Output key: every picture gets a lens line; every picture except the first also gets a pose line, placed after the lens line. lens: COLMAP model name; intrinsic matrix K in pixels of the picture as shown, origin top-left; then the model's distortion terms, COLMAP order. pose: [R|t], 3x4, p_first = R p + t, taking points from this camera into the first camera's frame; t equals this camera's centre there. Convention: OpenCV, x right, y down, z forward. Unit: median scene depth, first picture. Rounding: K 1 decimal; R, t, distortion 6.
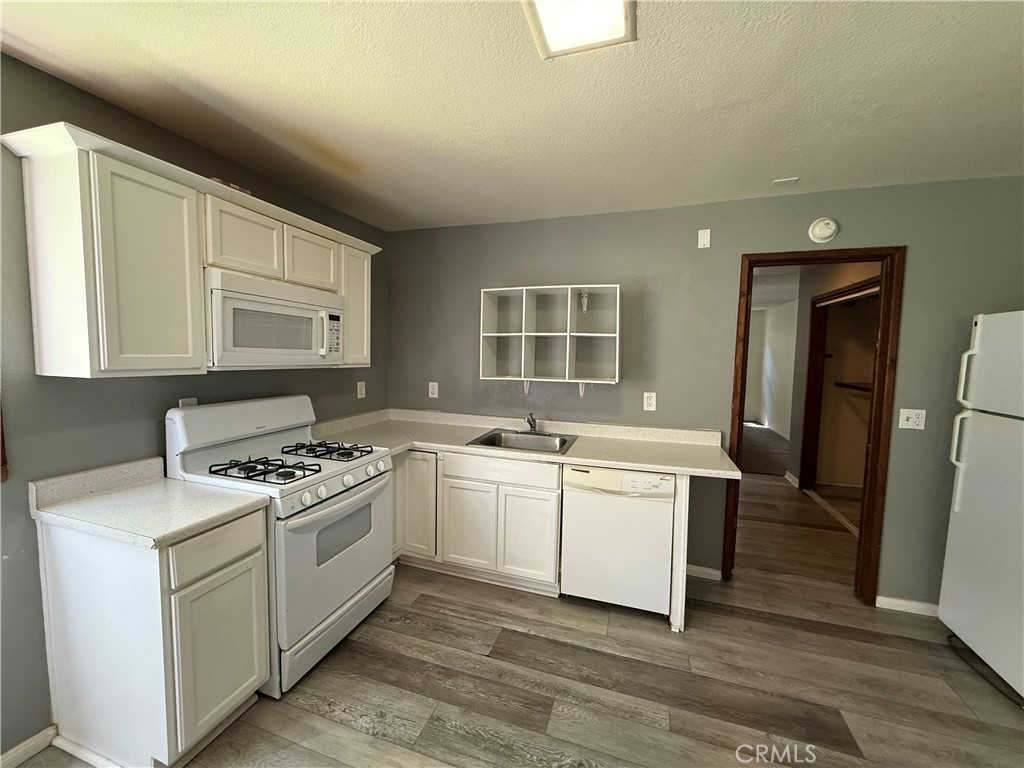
lens RADIAL K [[406.1, 0, 509.1], [0, 406.1, 383.7], [0, 0, 1]] dist [0.000108, -0.000052]
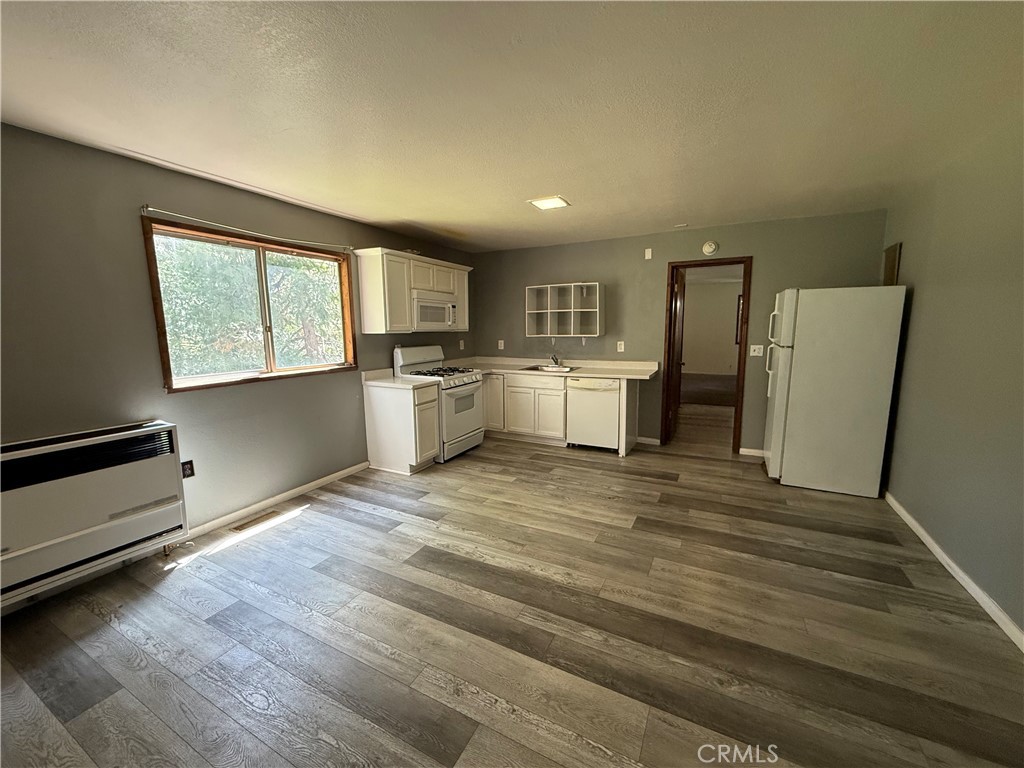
lens RADIAL K [[406.1, 0, 509.1], [0, 406.1, 383.7], [0, 0, 1]] dist [0.000108, -0.000052]
pose [[0.987069, -0.005678, -0.160194, 0.178283], [0.015891, 0.997916, 0.062546, 0.105714], [0.159505, -0.064283, 0.985102, -1.029166]]
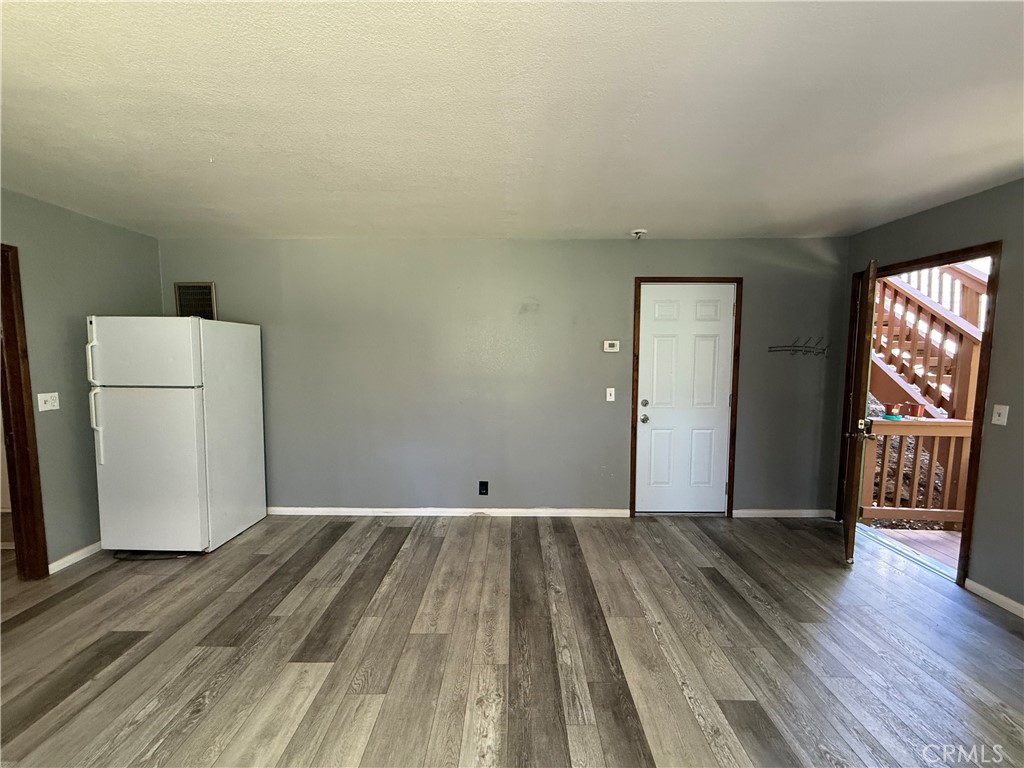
lens RADIAL K [[409.1, 0, 510.5], [0, 409.1, 385.3], [0, 0, 1]] dist [0.001811, 0.000281]
pose [[-0.313209, -0.093270, 0.945093, -0.524956], [0.067200, 0.990494, 0.120021, -0.010585], [-0.947304, 0.101102, -0.303964, 0.108371]]
